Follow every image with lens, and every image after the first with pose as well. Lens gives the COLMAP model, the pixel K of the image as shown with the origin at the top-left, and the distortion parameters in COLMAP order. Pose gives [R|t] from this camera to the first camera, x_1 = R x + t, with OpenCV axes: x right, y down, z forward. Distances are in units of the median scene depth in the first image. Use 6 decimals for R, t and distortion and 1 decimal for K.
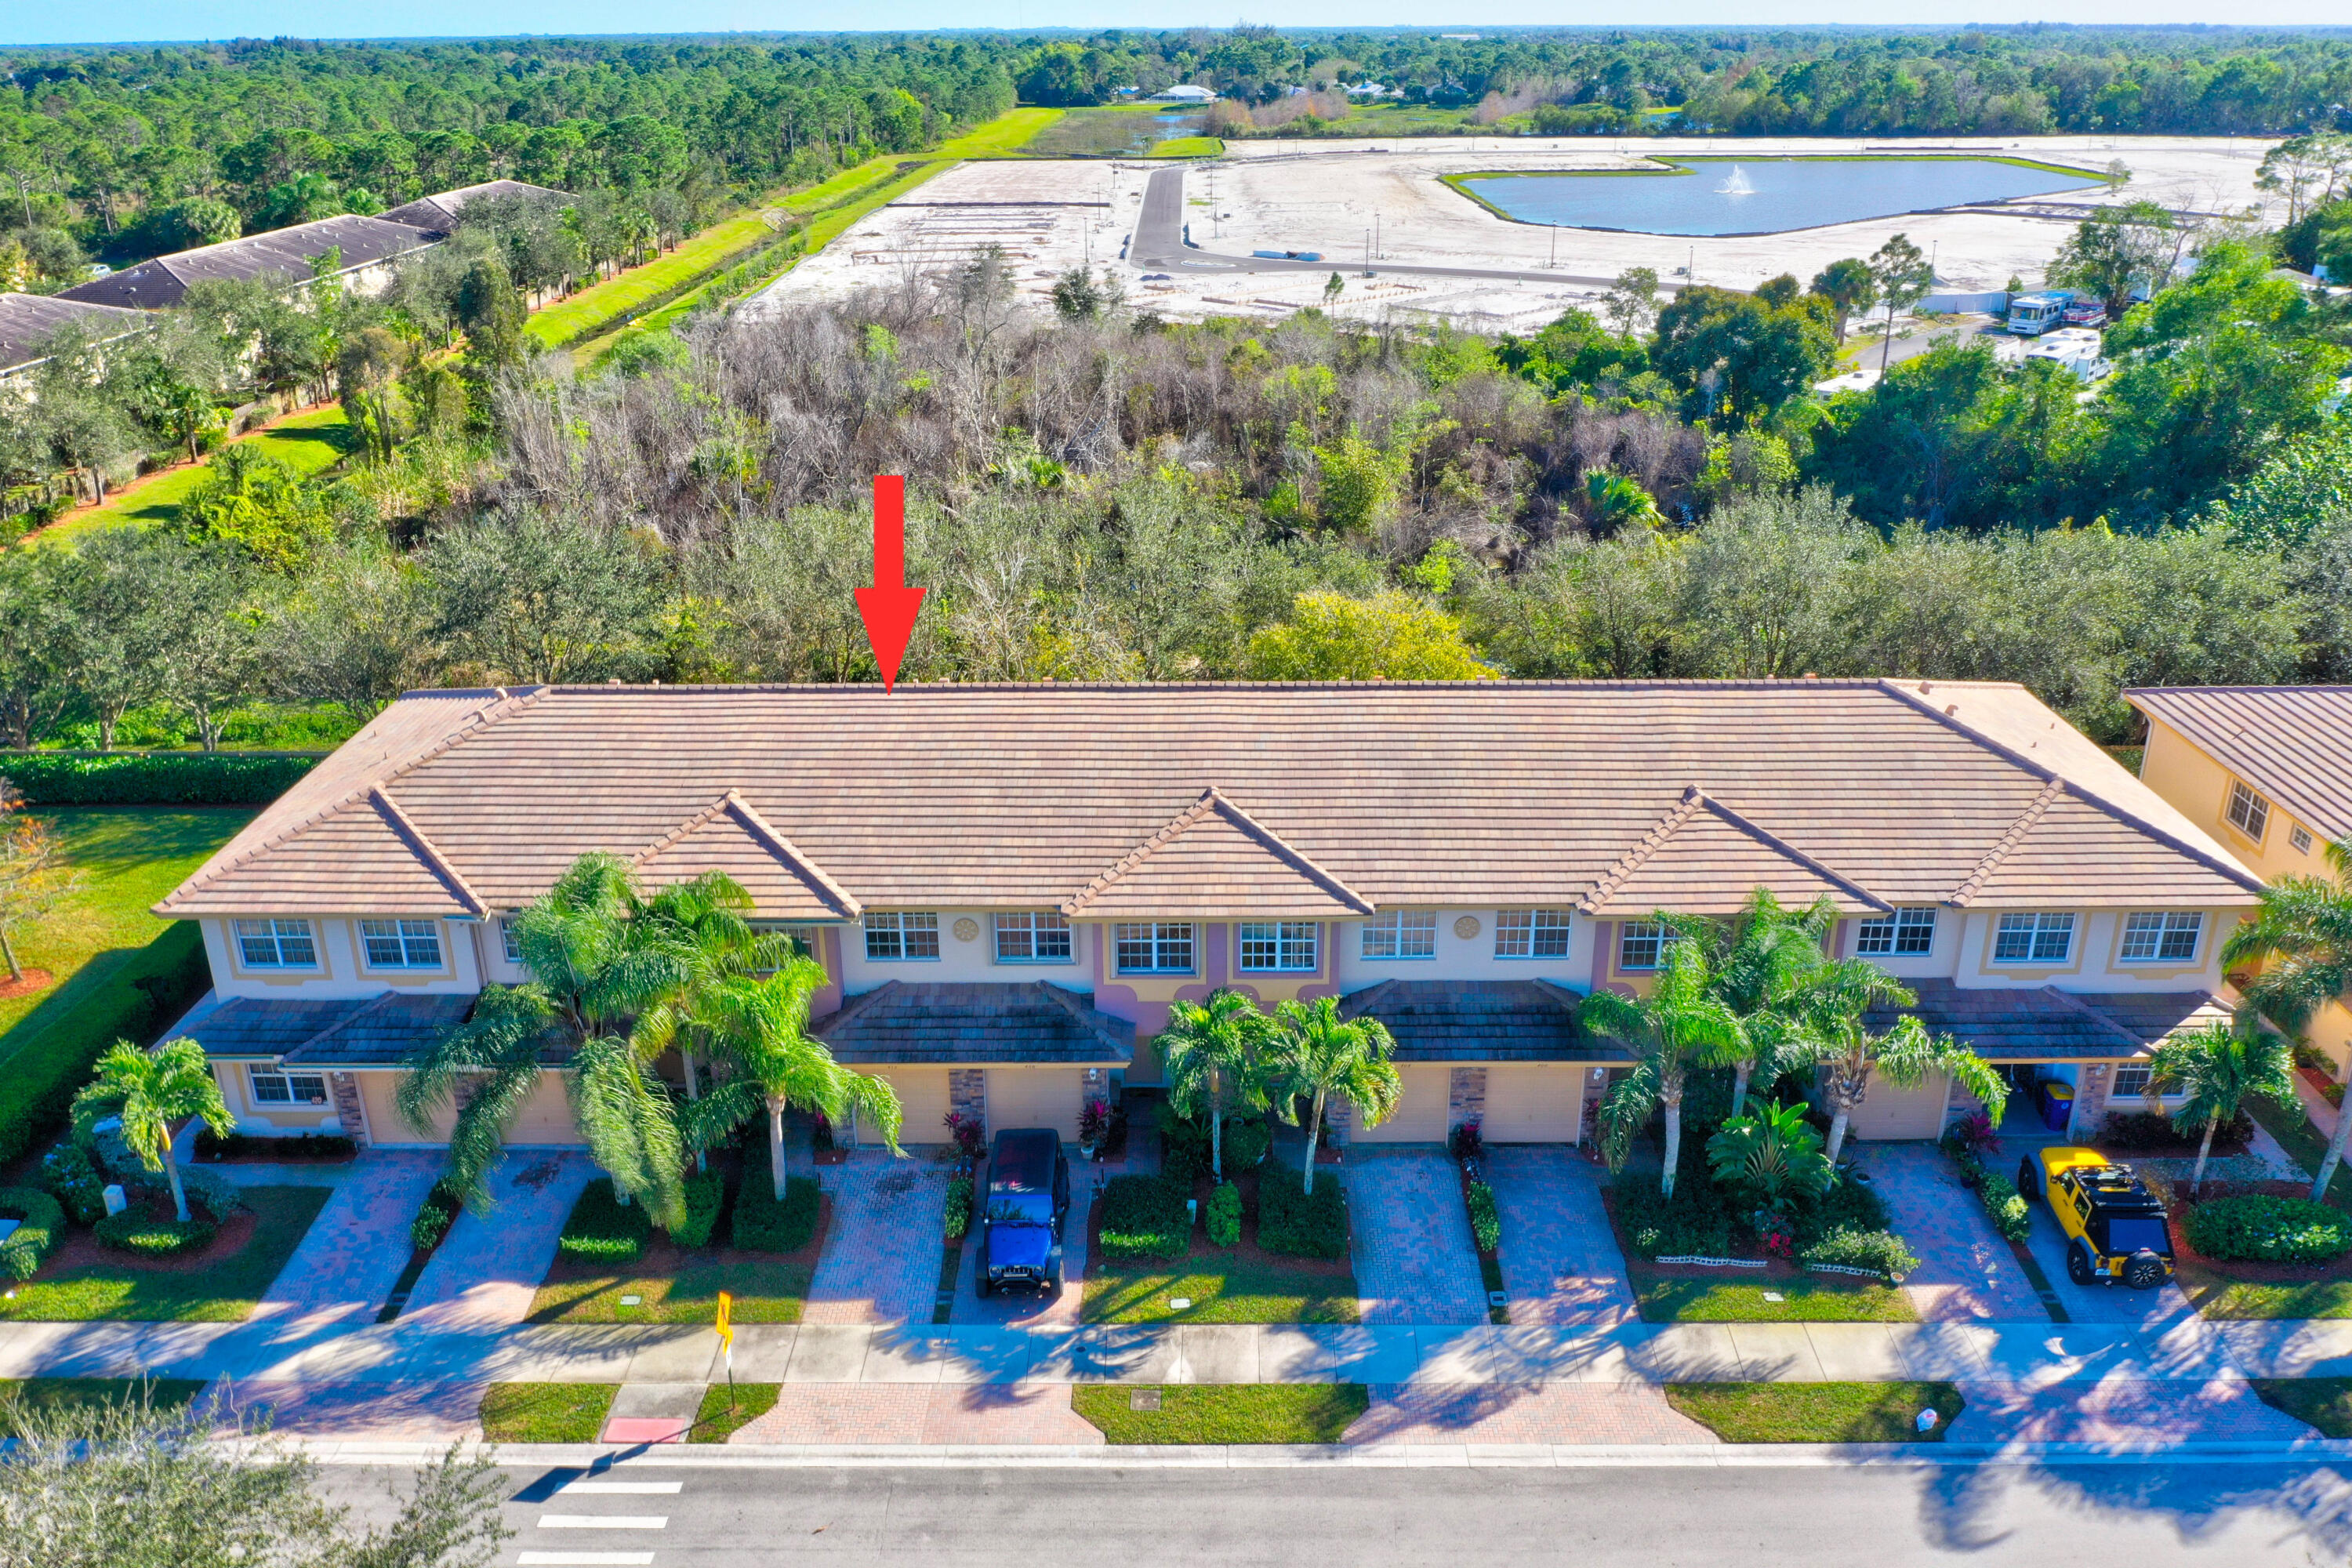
lens RADIAL K [[1844.9, 0, 1177.2], [0, 1844.9, 743.7], [0, 0, 1]] dist [-0.015651, -0.012988]
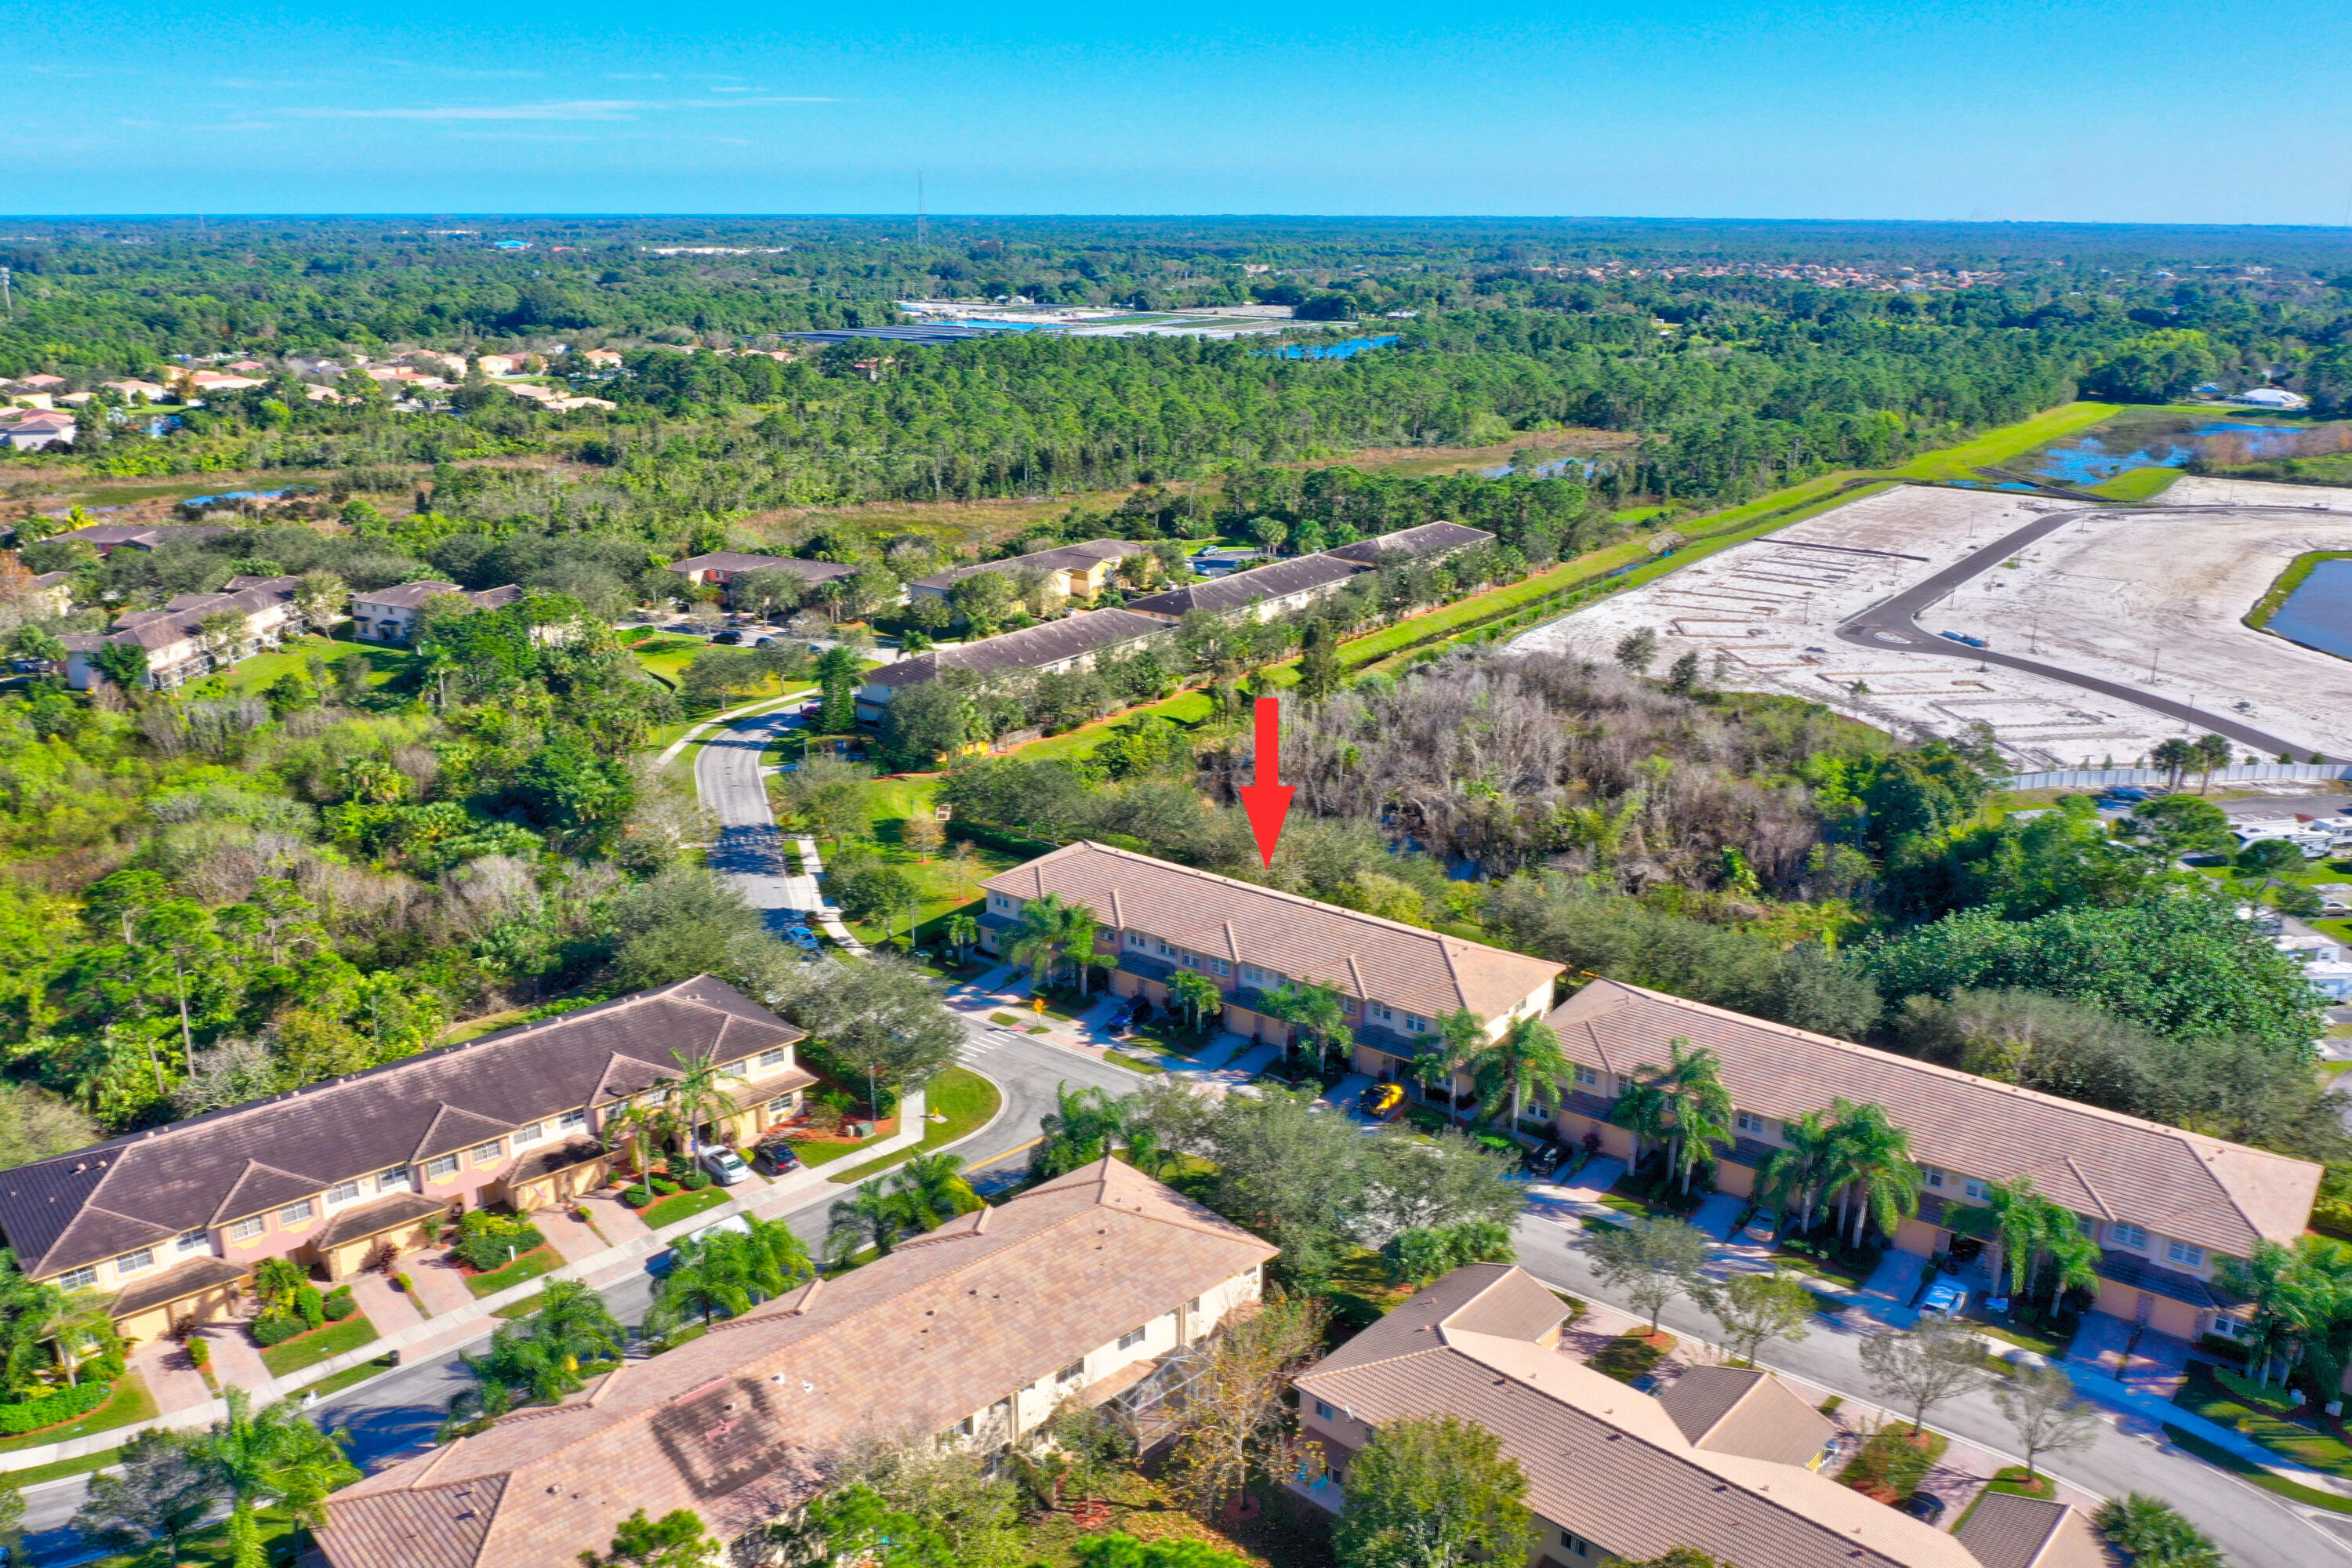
lens RADIAL K [[1844.9, 0, 1177.2], [0, 1844.9, 743.7], [0, 0, 1]] dist [-0.015651, -0.012988]
pose [[0.803605, 0.177977, -0.567929, 1.852113], [-0.226890, 0.973791, -0.015878, -0.219534], [0.550218, 0.141617, 0.822925, -1.912389]]
